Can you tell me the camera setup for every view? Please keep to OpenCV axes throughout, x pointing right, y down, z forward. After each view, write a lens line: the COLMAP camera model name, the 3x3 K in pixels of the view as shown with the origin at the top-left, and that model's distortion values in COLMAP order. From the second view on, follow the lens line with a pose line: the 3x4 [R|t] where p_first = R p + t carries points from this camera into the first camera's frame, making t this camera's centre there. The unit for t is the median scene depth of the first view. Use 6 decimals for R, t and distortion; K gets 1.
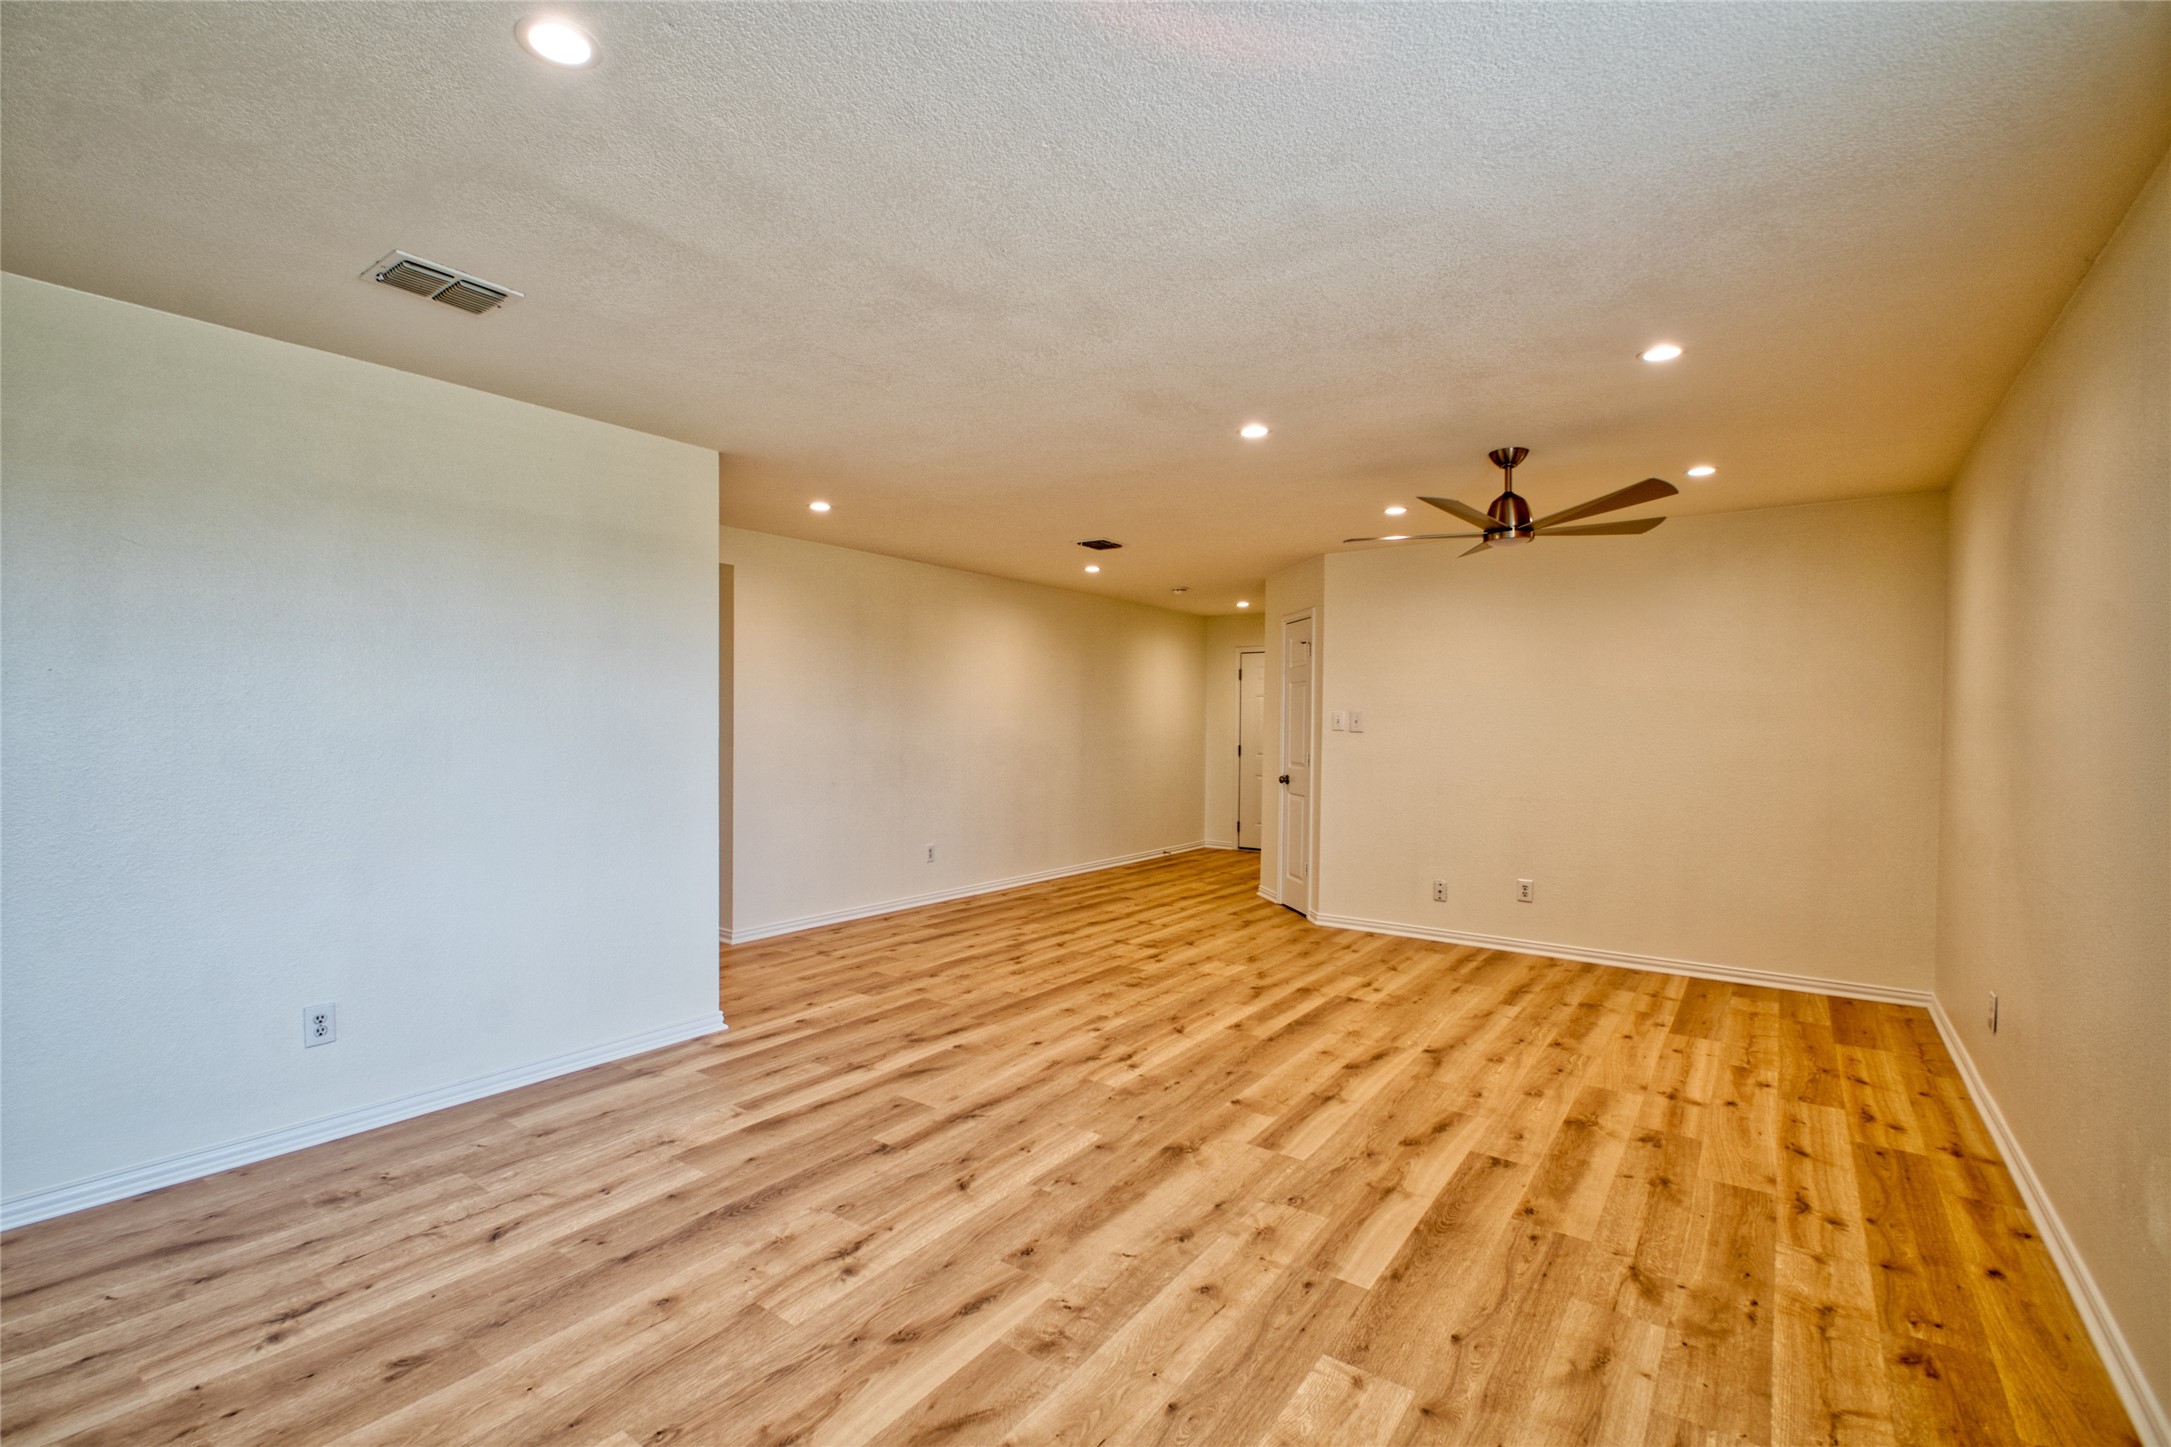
lens RADIAL K [[957.0, 0, 1056.0], [0, 957.0, 740.6], [0, 0, 1]] dist [0.014698, -0.016951]
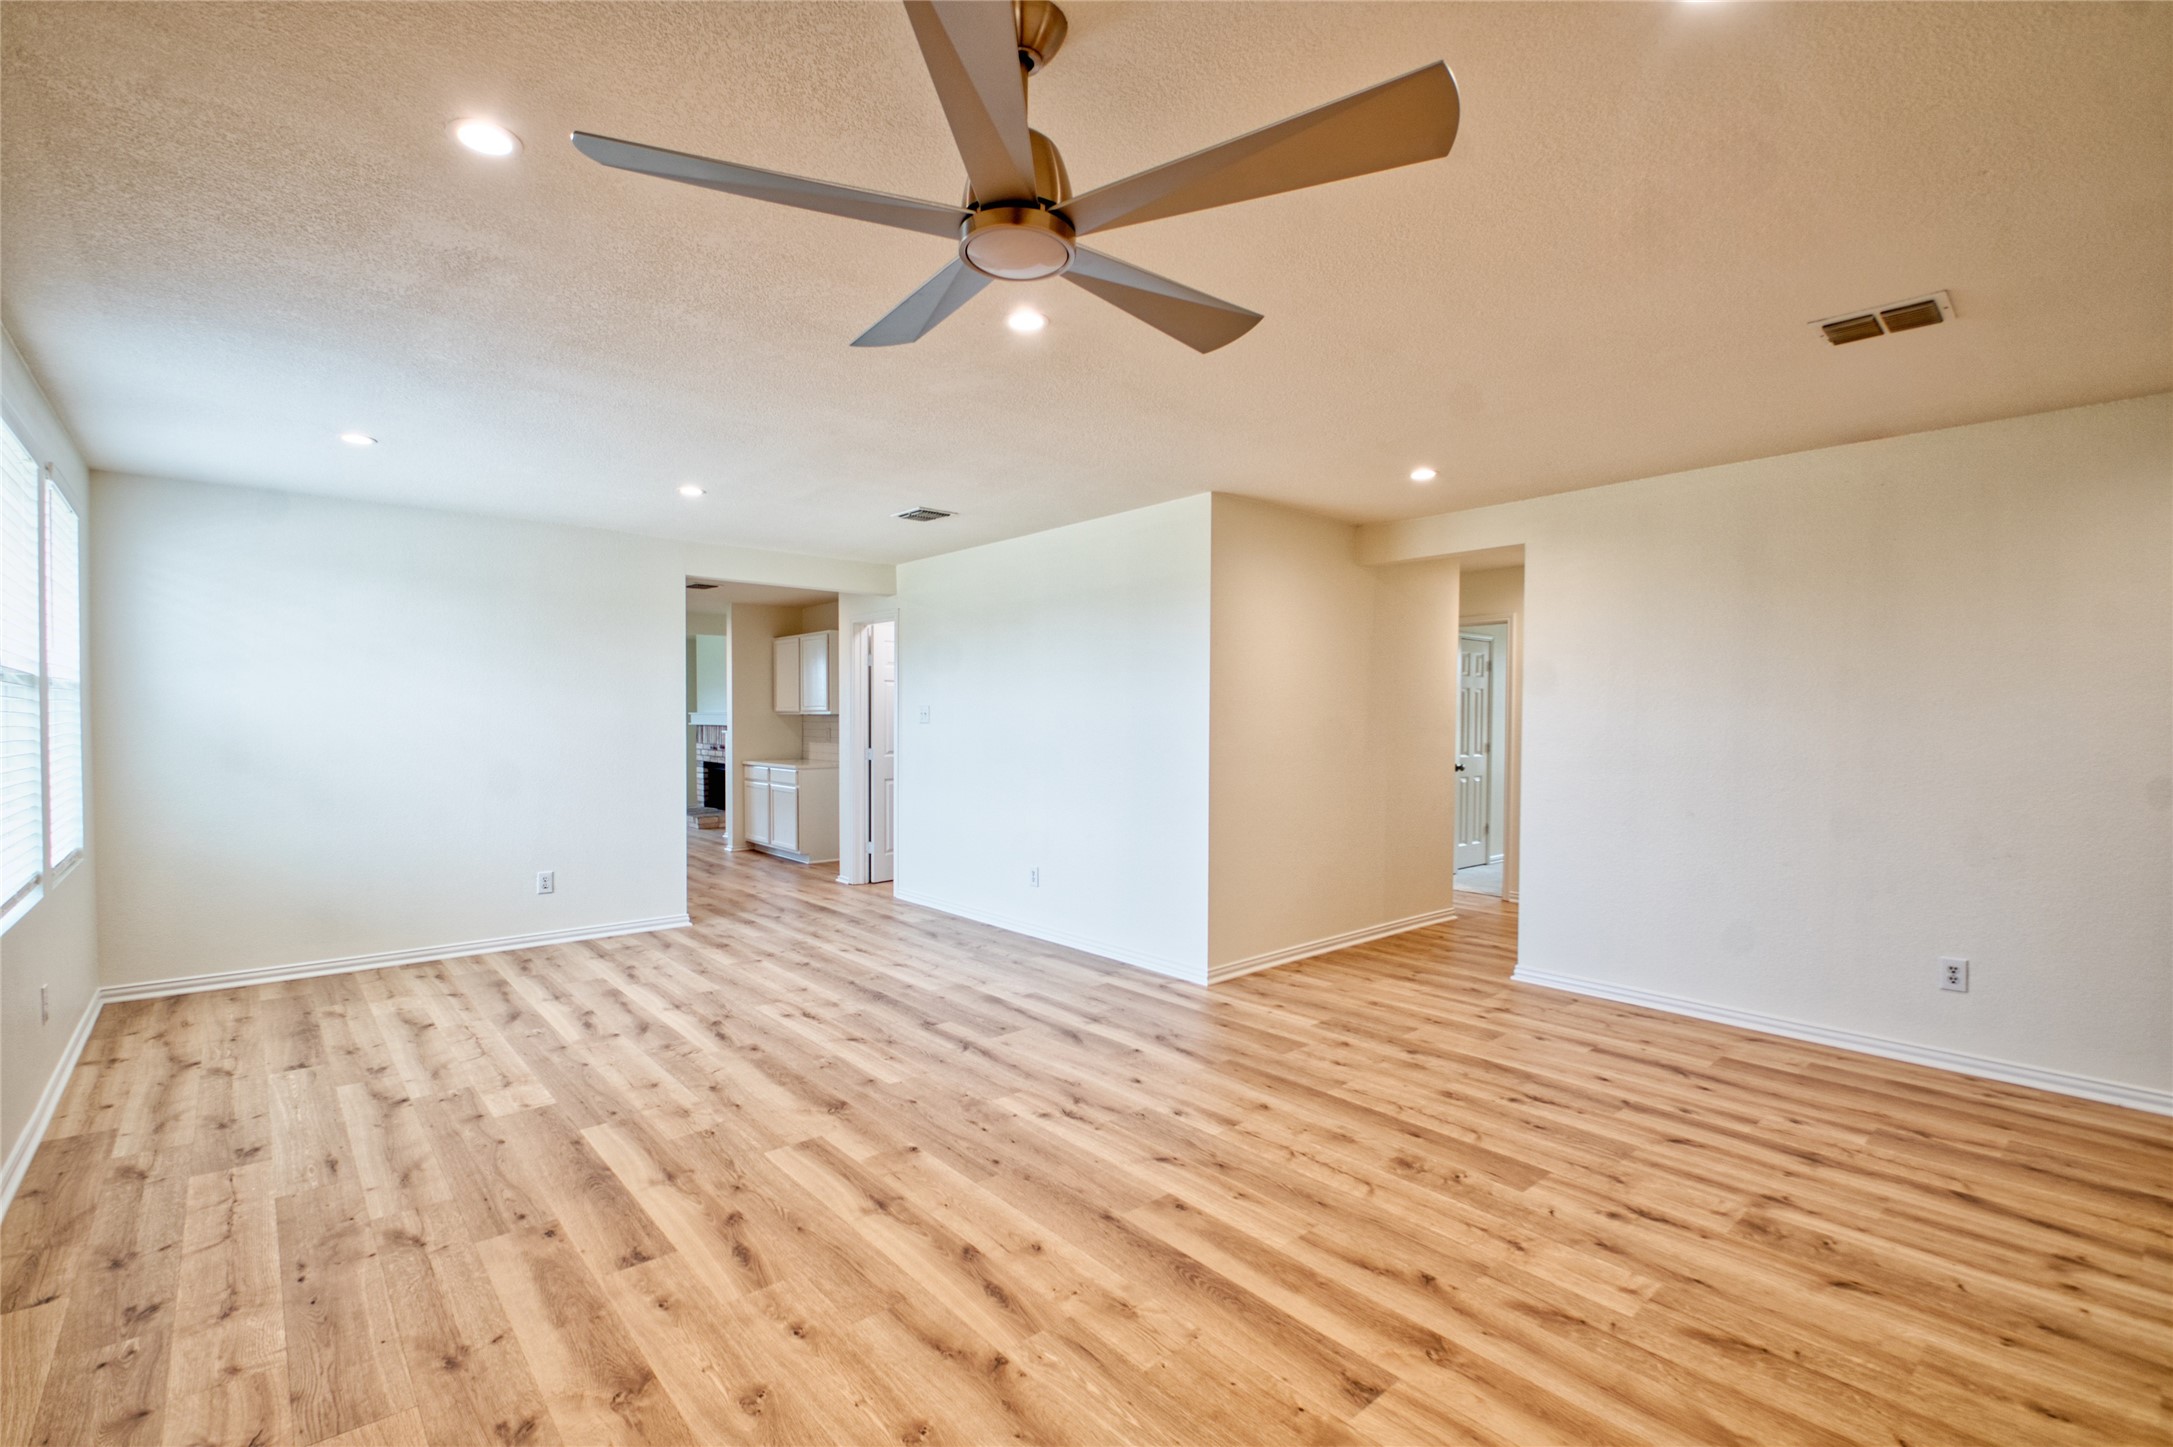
lens RADIAL K [[957.9, 0, 1057.0], [0, 957.9, 740.6], [0, 0, 1]] dist [0.014698, -0.016951]
pose [[-0.220609, 0.014317, -0.975257, 1.057925], [-0.025573, 0.999464, 0.020457, -0.020023], [0.975027, 0.029453, -0.220125, 1.370493]]
